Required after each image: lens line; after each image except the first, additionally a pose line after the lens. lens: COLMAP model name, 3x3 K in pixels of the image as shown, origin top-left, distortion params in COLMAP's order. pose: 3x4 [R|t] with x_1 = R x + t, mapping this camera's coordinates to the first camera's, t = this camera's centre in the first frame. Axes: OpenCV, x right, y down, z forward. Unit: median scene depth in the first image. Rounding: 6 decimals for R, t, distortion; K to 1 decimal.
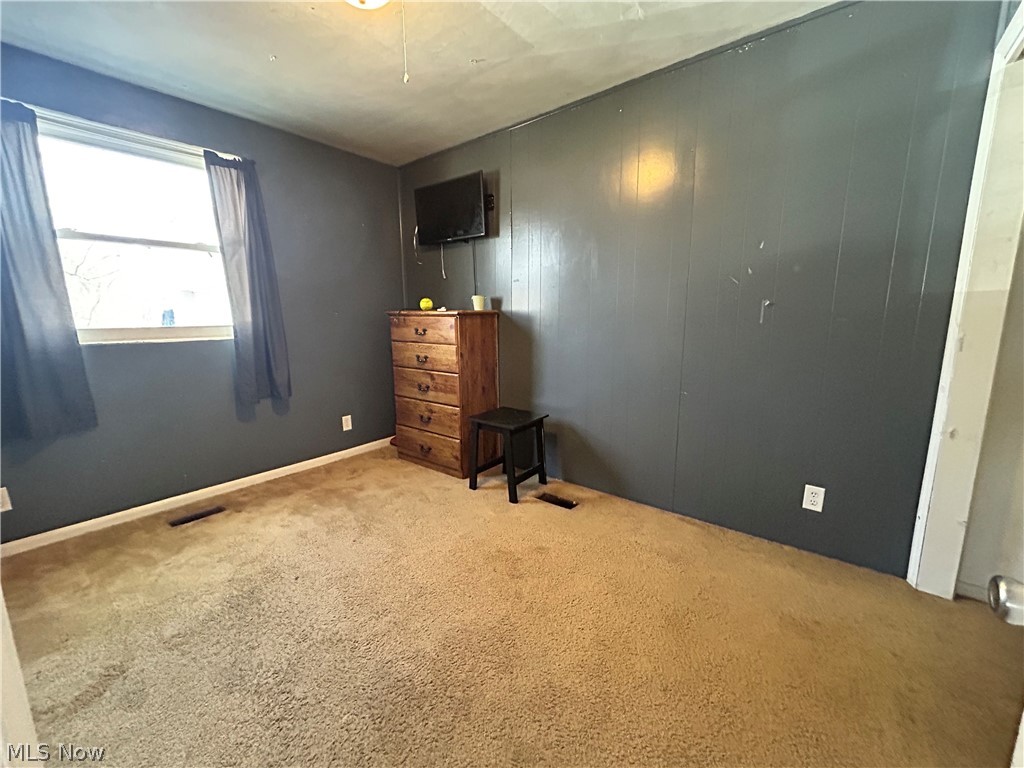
lens RADIAL K [[413.9, 0, 508.8], [0, 413.9, 384.5], [0, 0, 1]] dist [-0.000174, -0.000113]
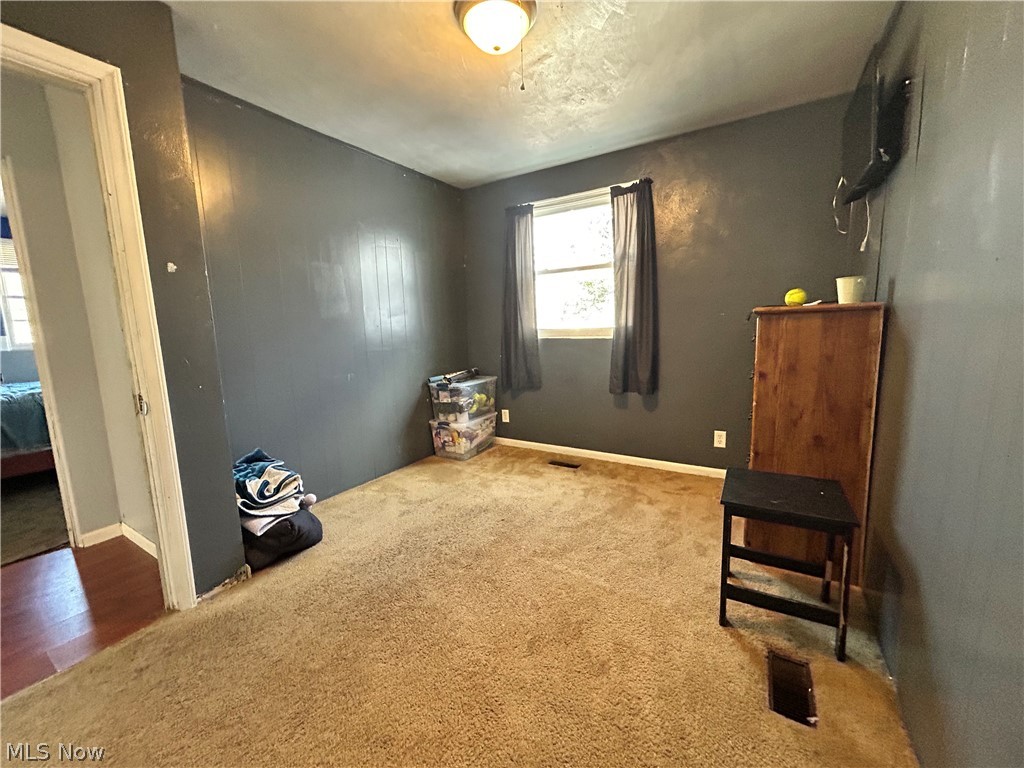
lens RADIAL K [[413.9, 0, 508.8], [0, 413.9, 384.5], [0, 0, 1]] dist [-0.000174, -0.000113]
pose [[0.122241, 0.145776, -0.981736, 0.530466], [-0.139530, 0.981855, 0.128420, -0.093983], [0.982644, 0.121284, 0.140363, 0.572521]]
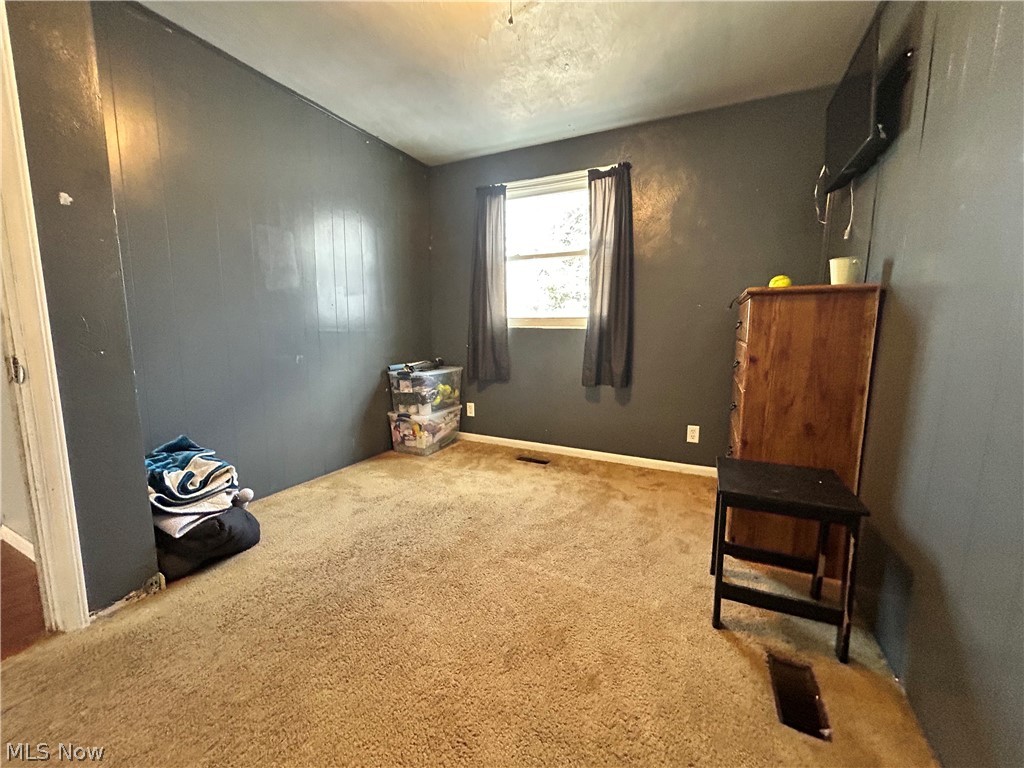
lens RADIAL K [[413.9, 0, 508.8], [0, 413.9, 384.5], [0, 0, 1]] dist [-0.000174, -0.000113]
pose [[0.215292, 0.142137, -0.966150, 0.452368], [-0.173422, 0.979190, 0.105411, -0.041413], [0.961028, 0.144858, 0.235461, 0.564489]]
